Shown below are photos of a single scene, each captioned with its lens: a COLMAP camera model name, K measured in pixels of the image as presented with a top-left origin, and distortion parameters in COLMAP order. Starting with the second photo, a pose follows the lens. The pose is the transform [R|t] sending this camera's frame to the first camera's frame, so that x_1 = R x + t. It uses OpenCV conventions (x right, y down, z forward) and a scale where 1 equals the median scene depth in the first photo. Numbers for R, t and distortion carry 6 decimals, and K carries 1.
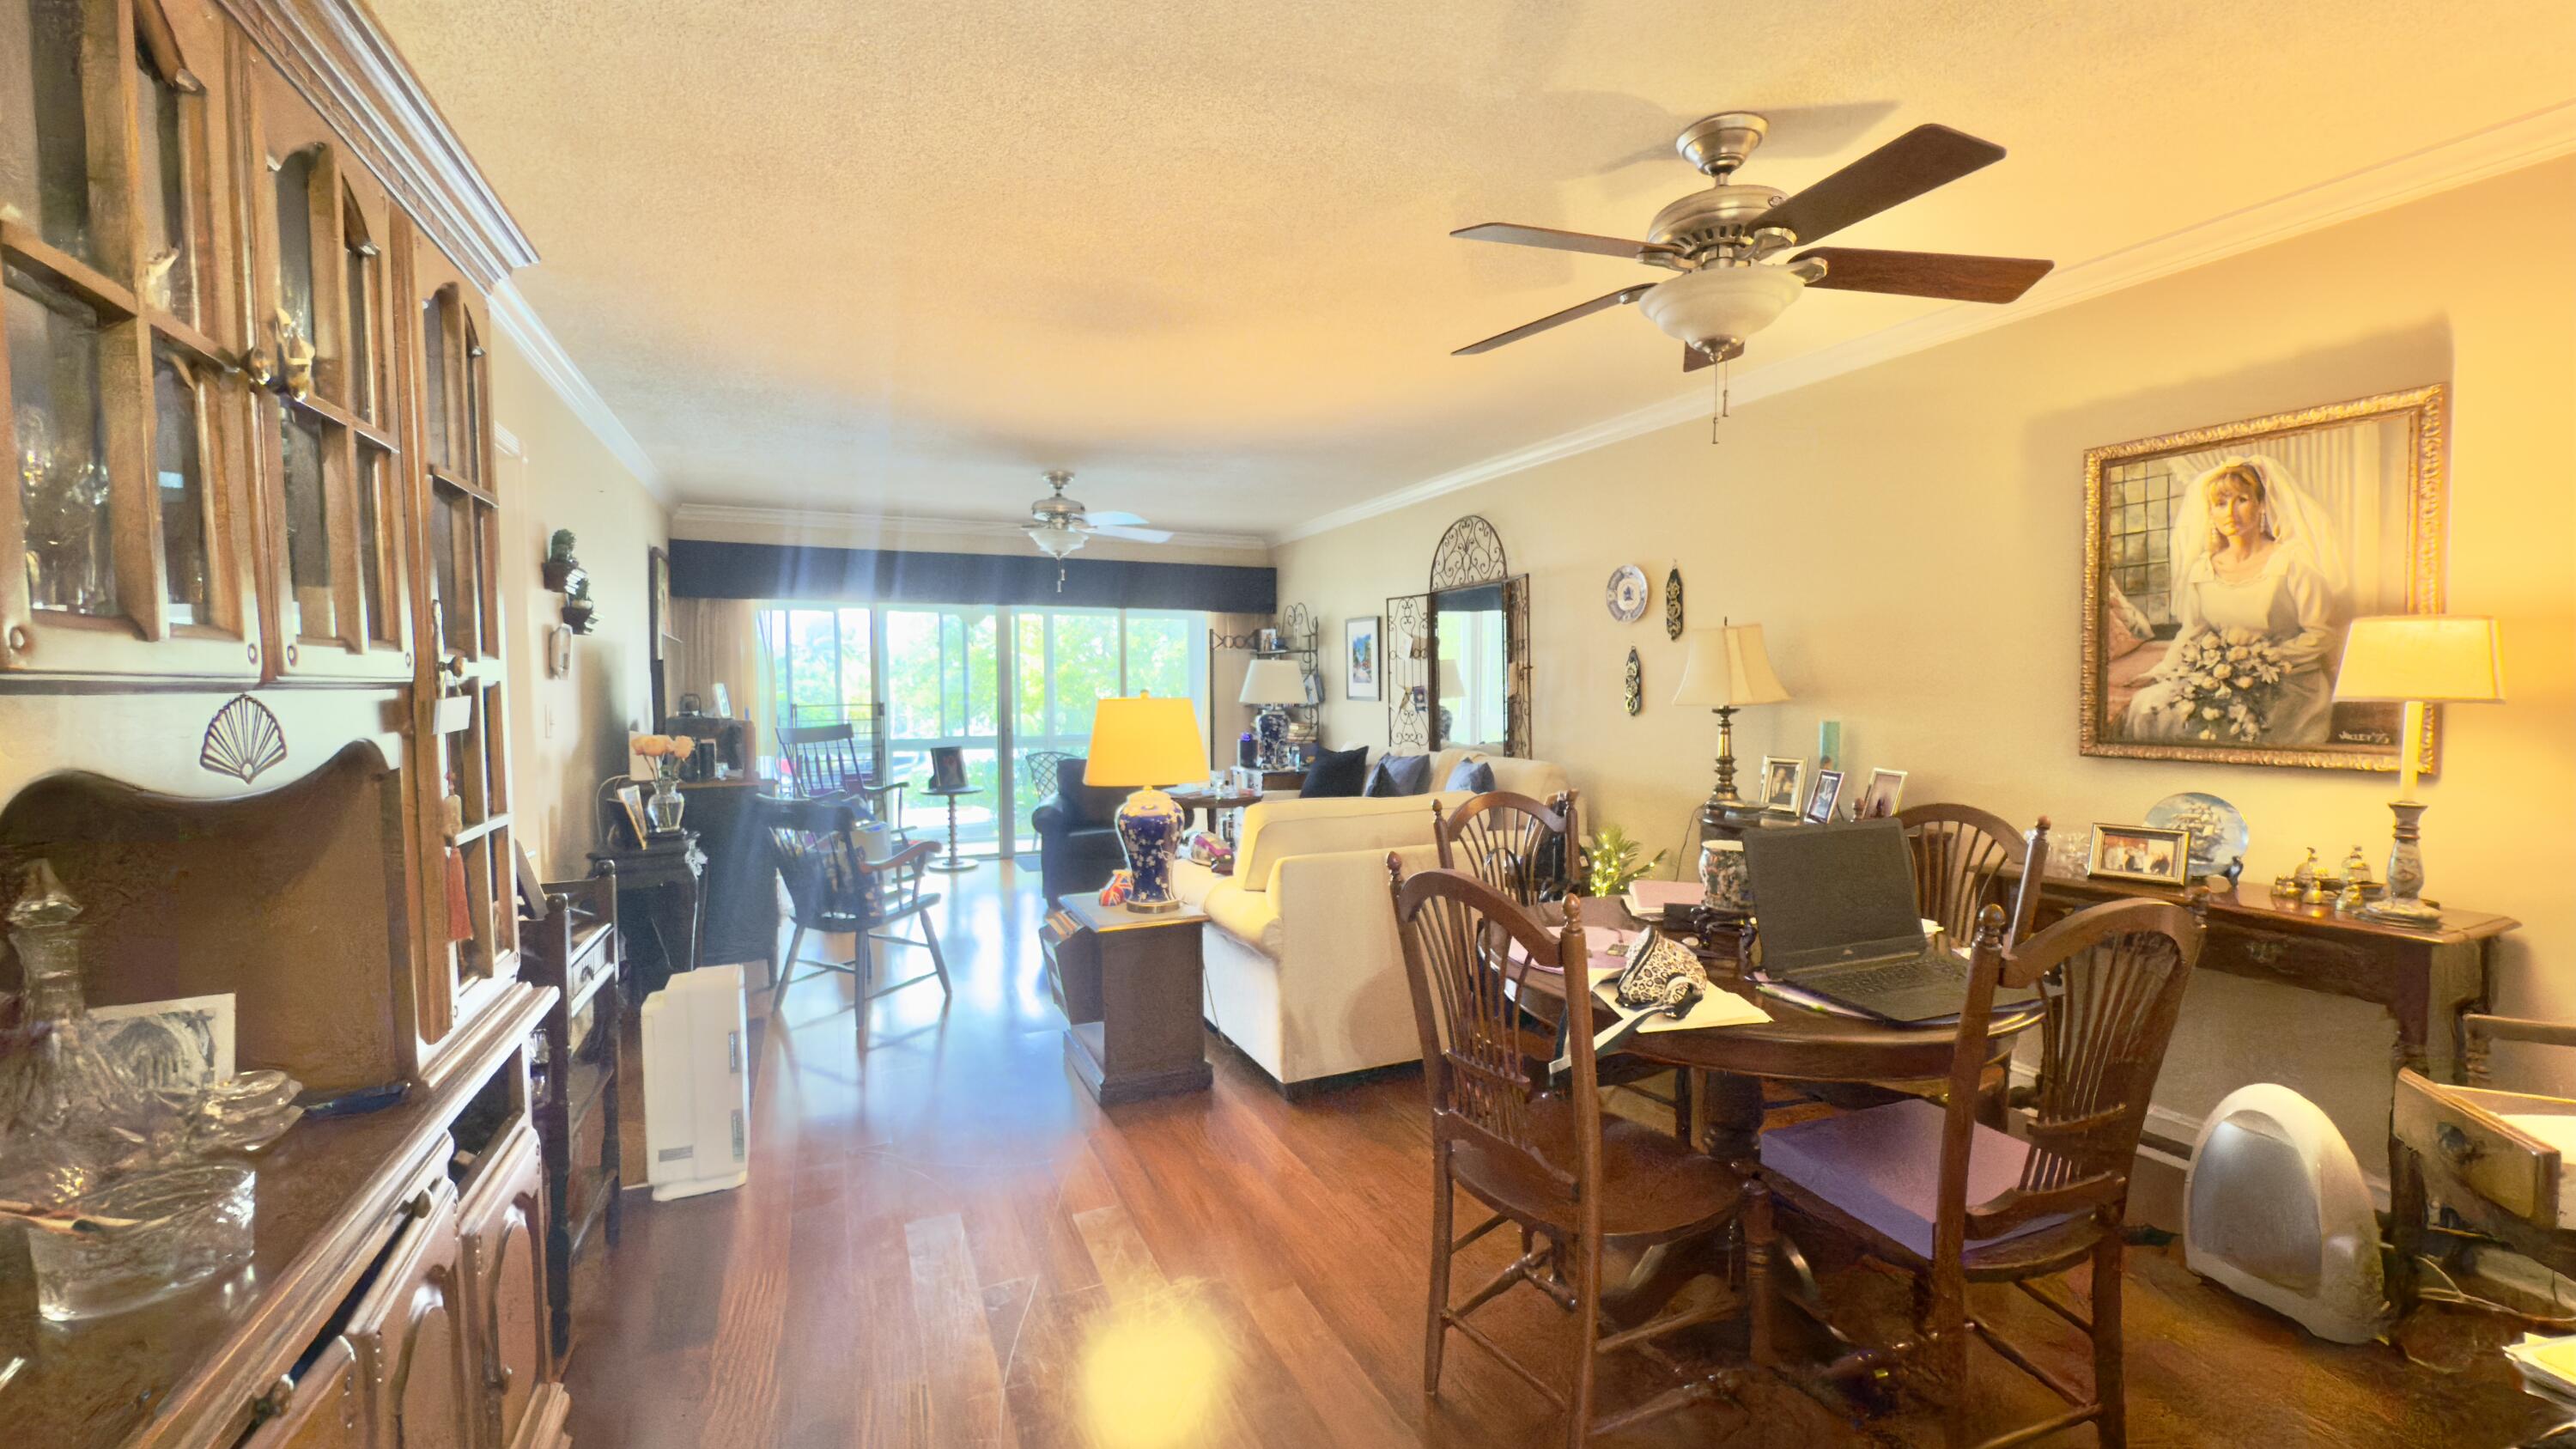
lens RADIAL K [[1030.5, 0, 1291.4], [0, 1030.5, 719.5], [0, 0, 1]] dist [-0.001561, 0.000177]
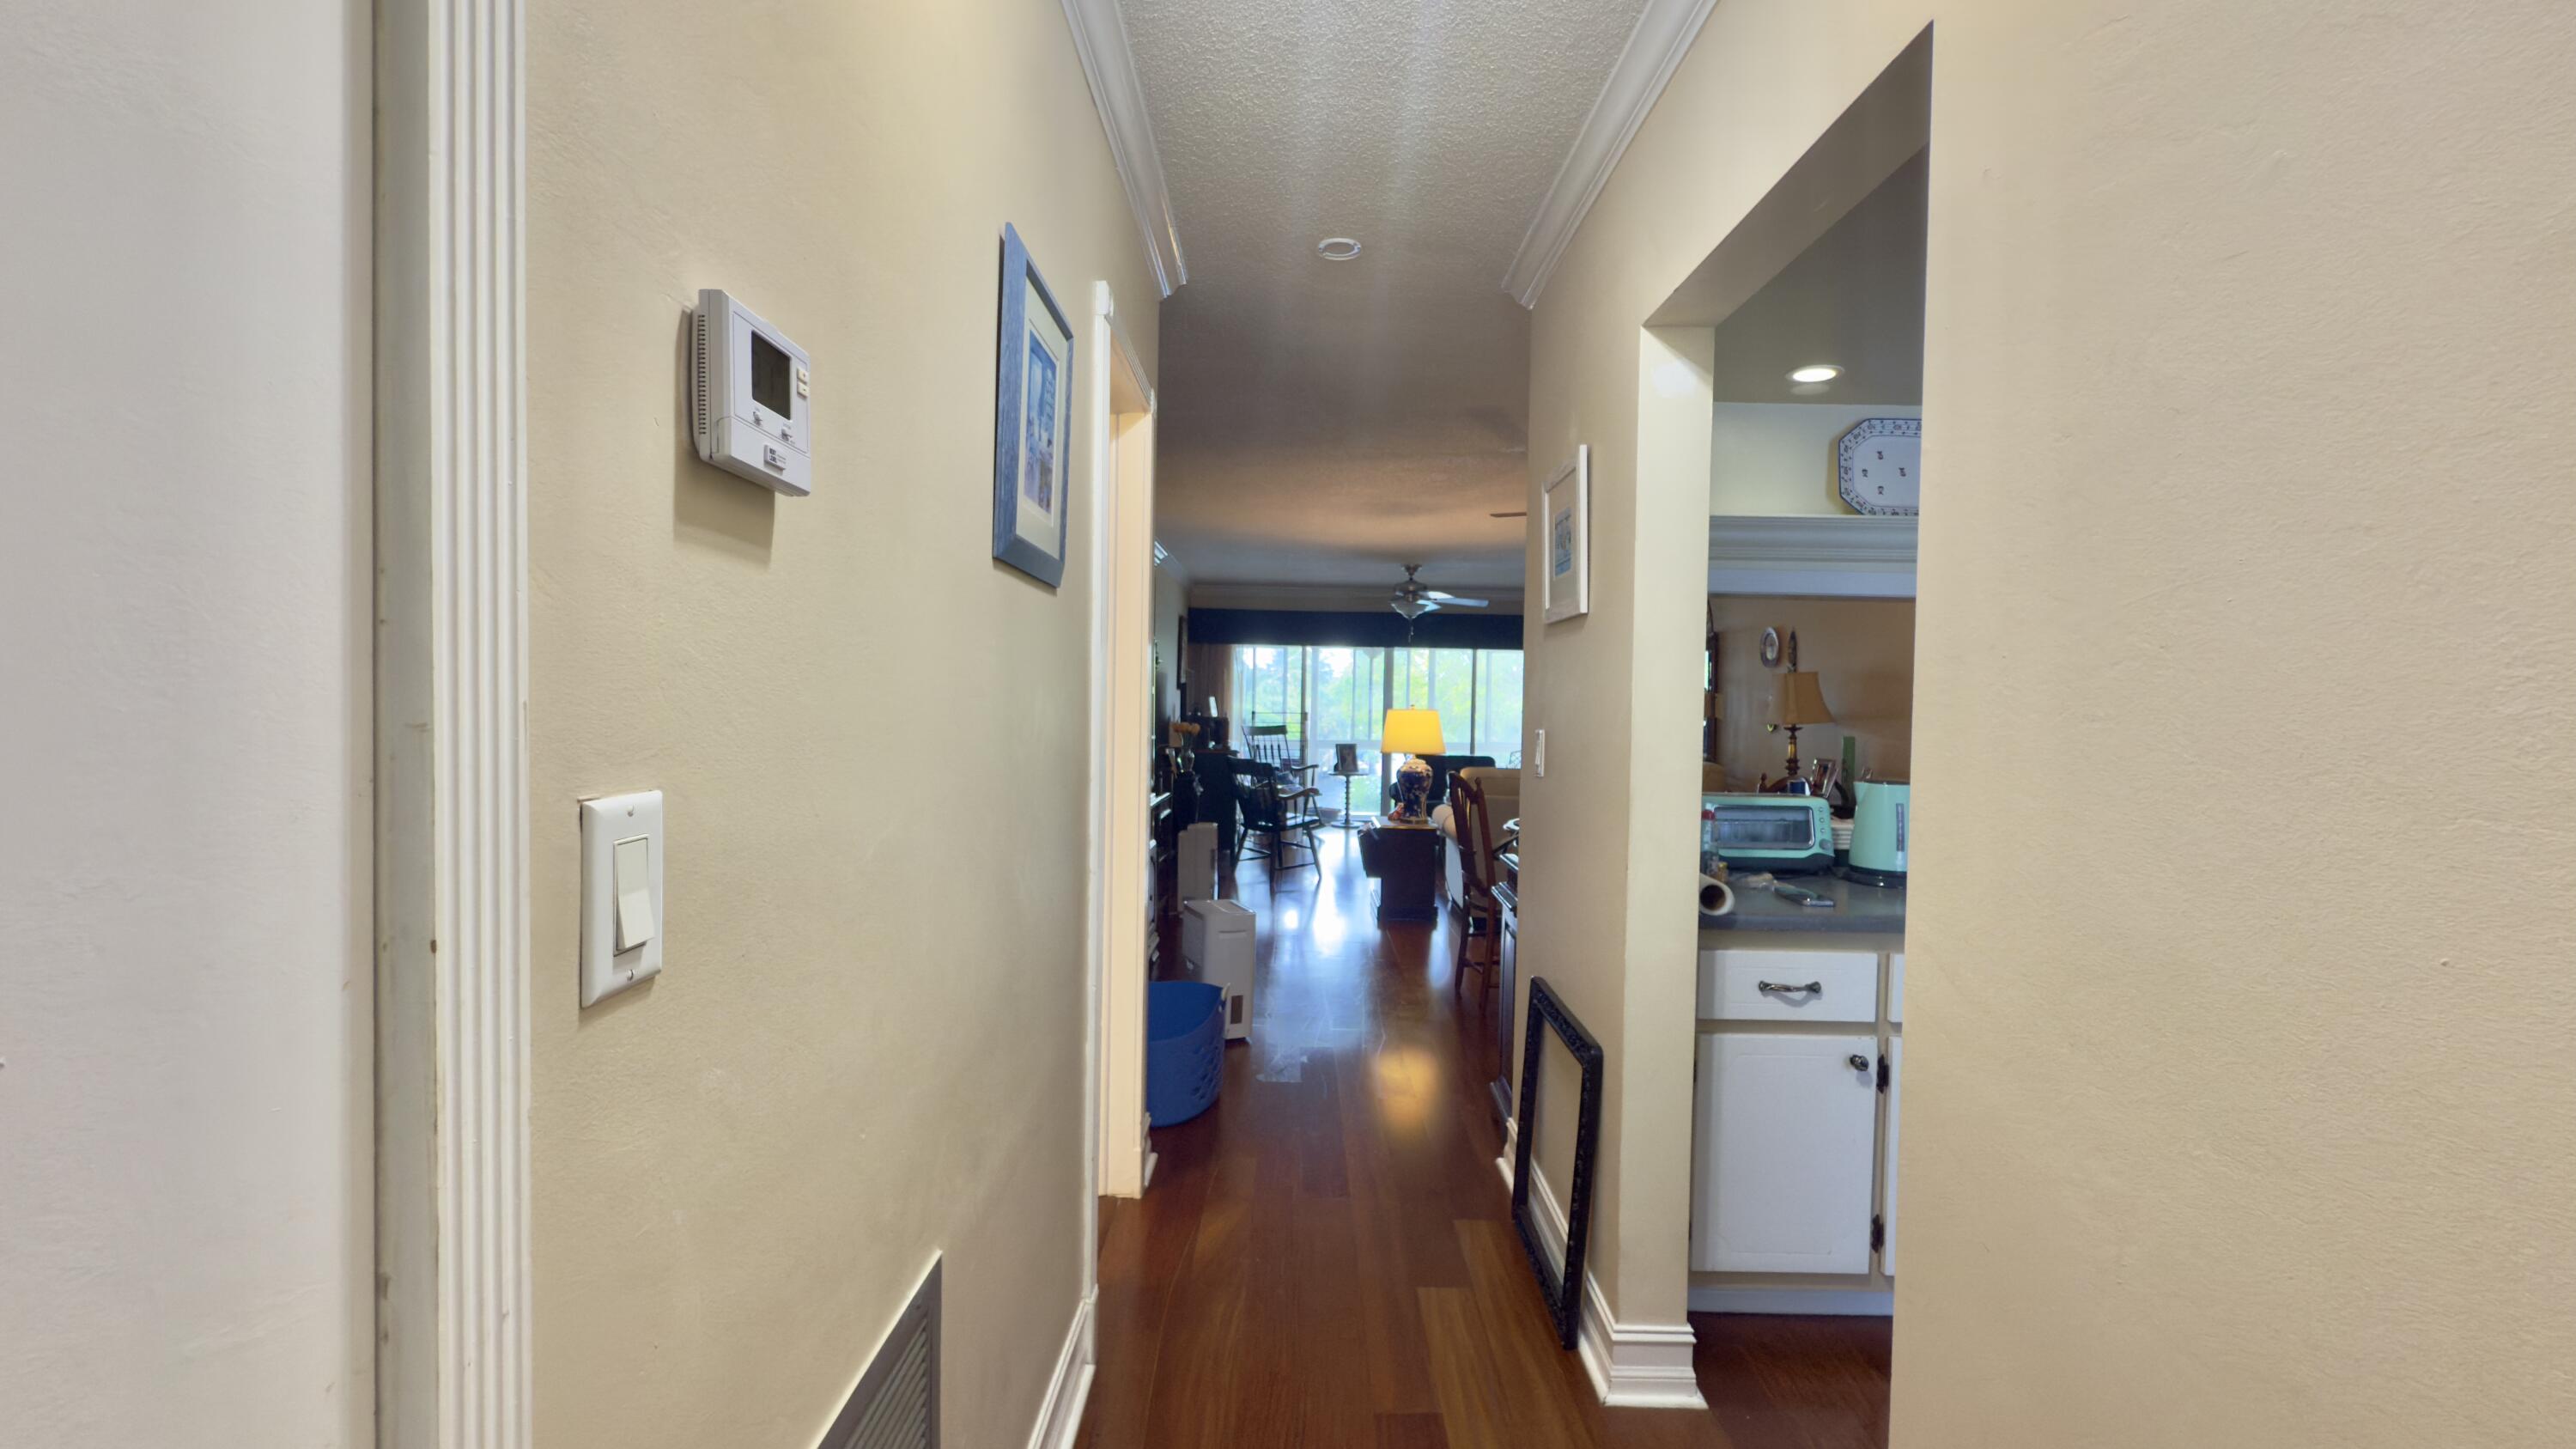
lens RADIAL K [[1030.5, 0, 1291.4], [0, 1030.5, 719.5], [0, 0, 1]] dist [-0.001561, 0.000177]
pose [[0.908988, 0.031083, -0.415662, 0.258177], [-0.040119, 0.999110, -0.013022, 0.018679], [0.414887, 0.028513, 0.909426, -0.467931]]
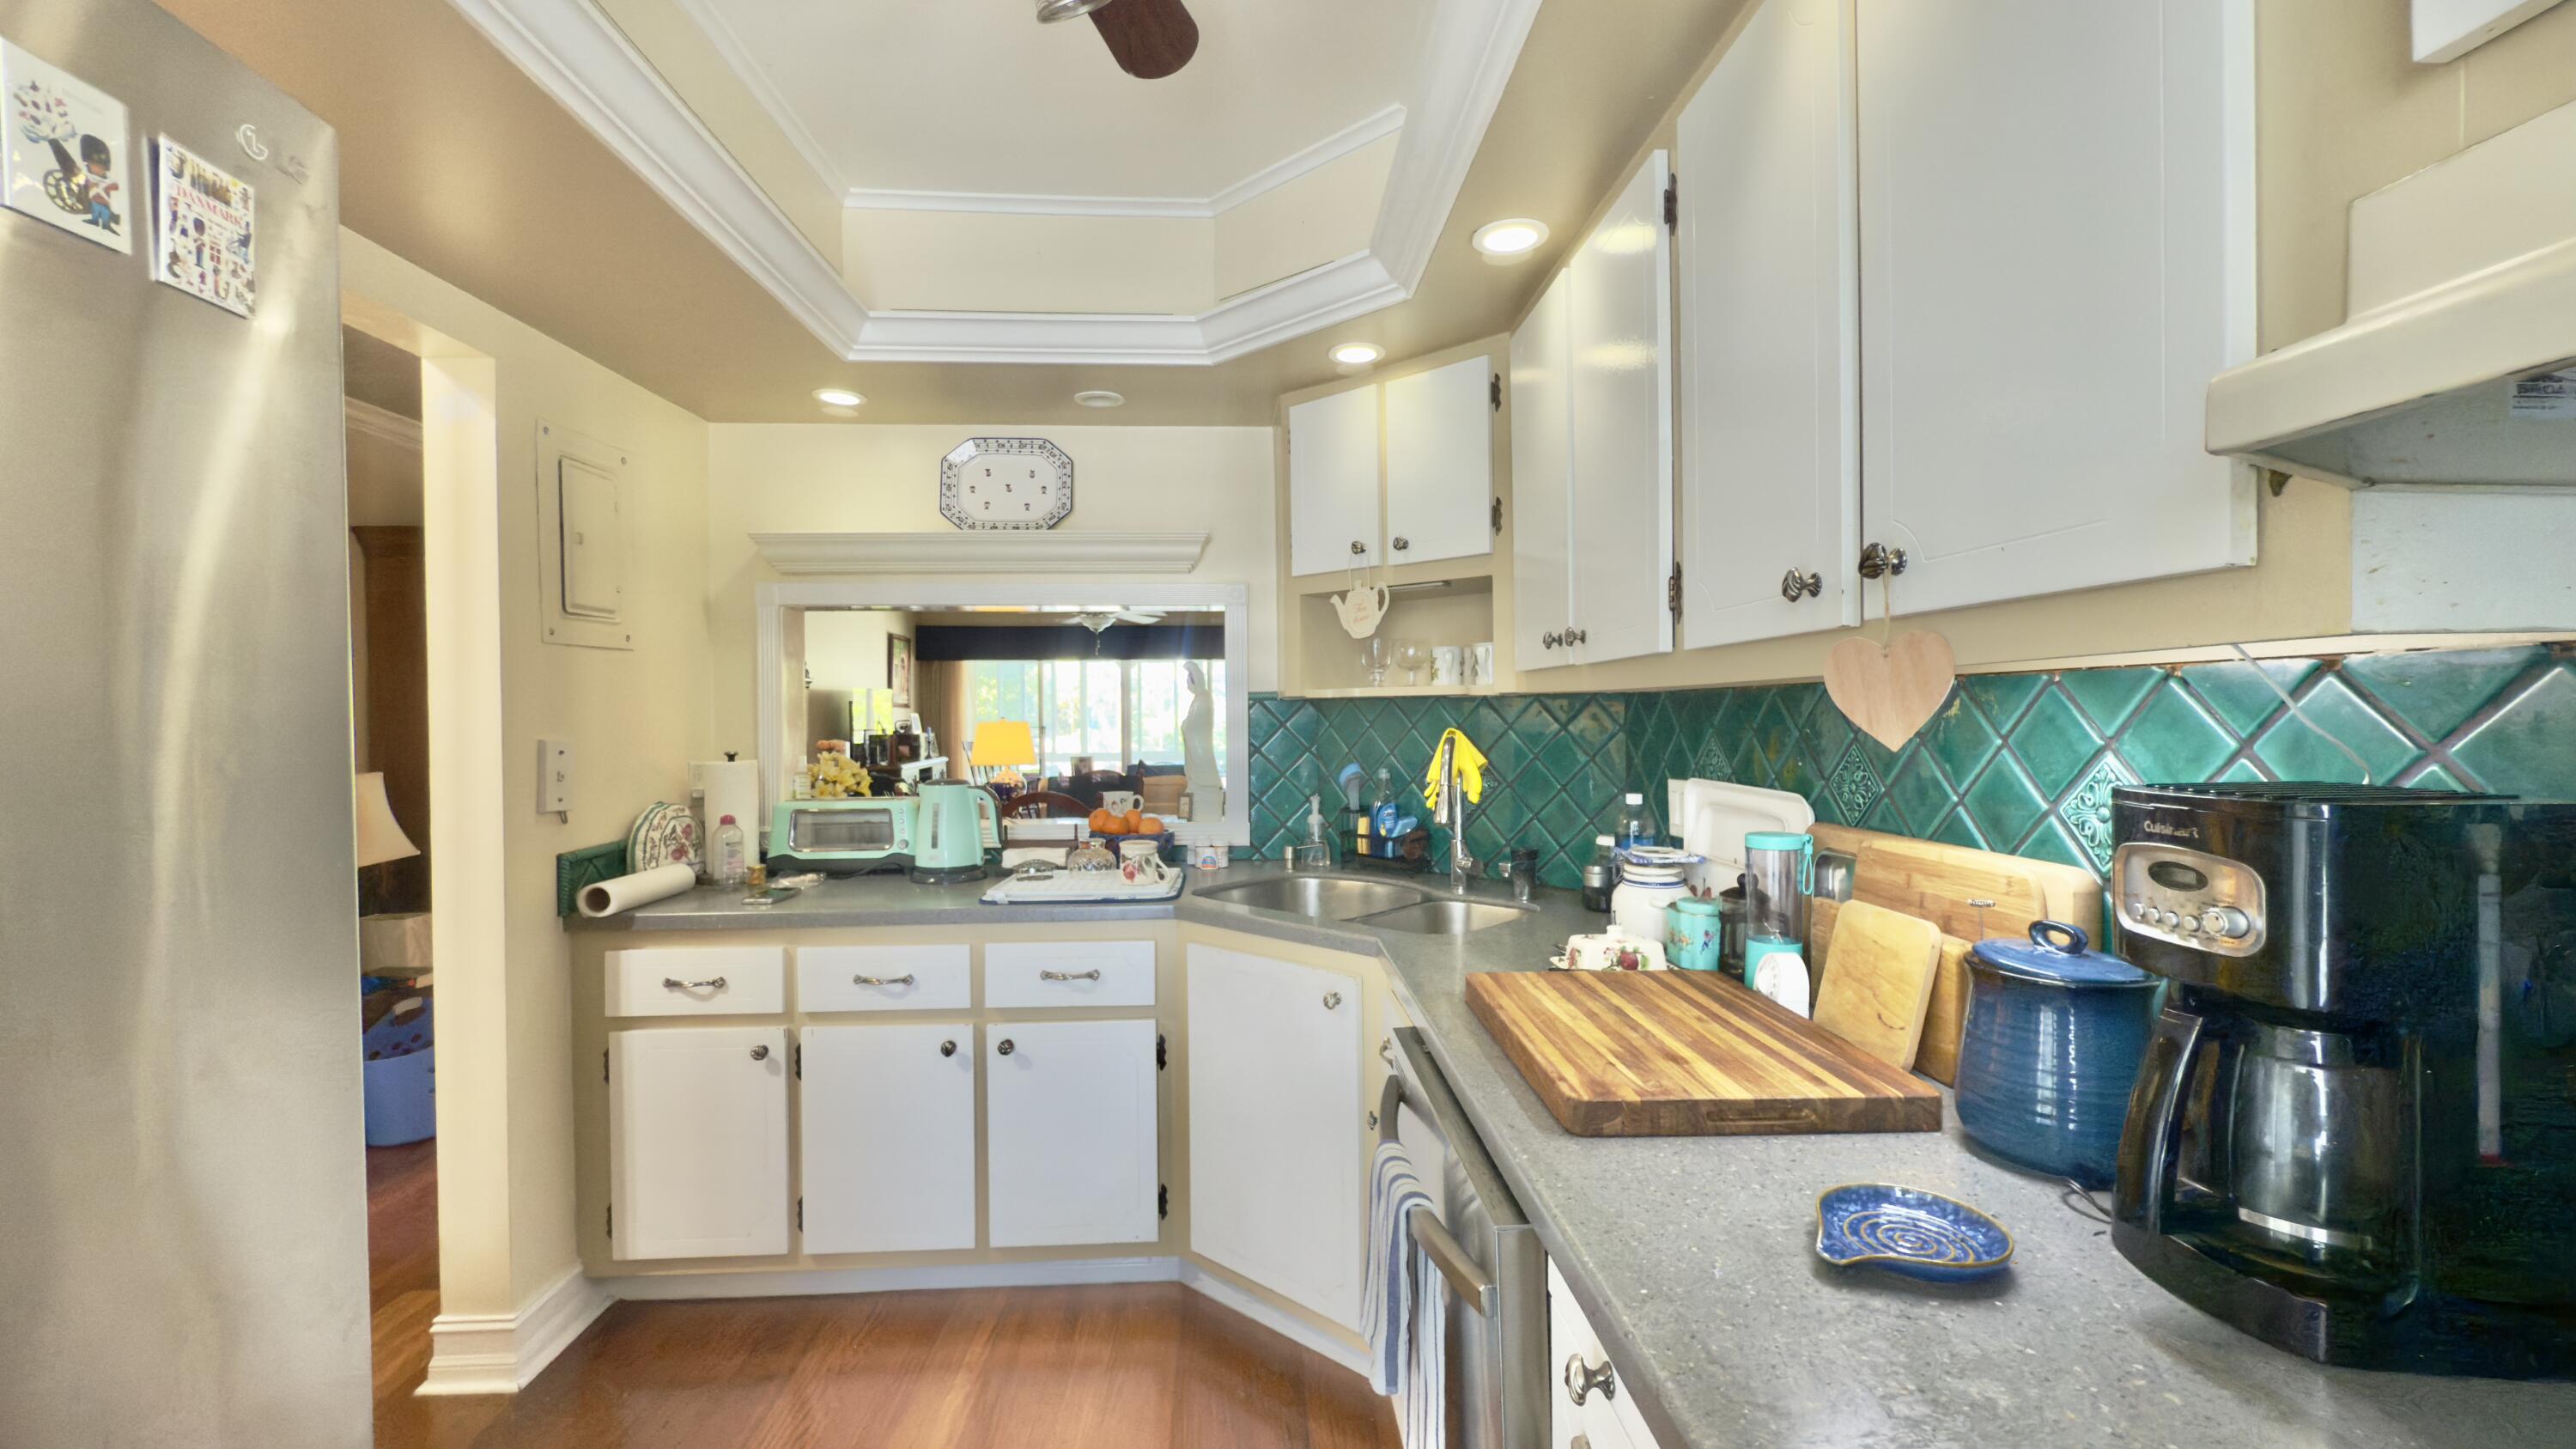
lens RADIAL K [[1030.5, 0, 1291.4], [0, 1030.5, 719.5], [0, 0, 1]] dist [-0.001561, 0.000177]
pose [[0.932771, 0.004305, -0.360443, 0.612765], [-0.015156, 0.999513, -0.027284, 0.011186], [0.360150, 0.030913, 0.932382, -0.339612]]
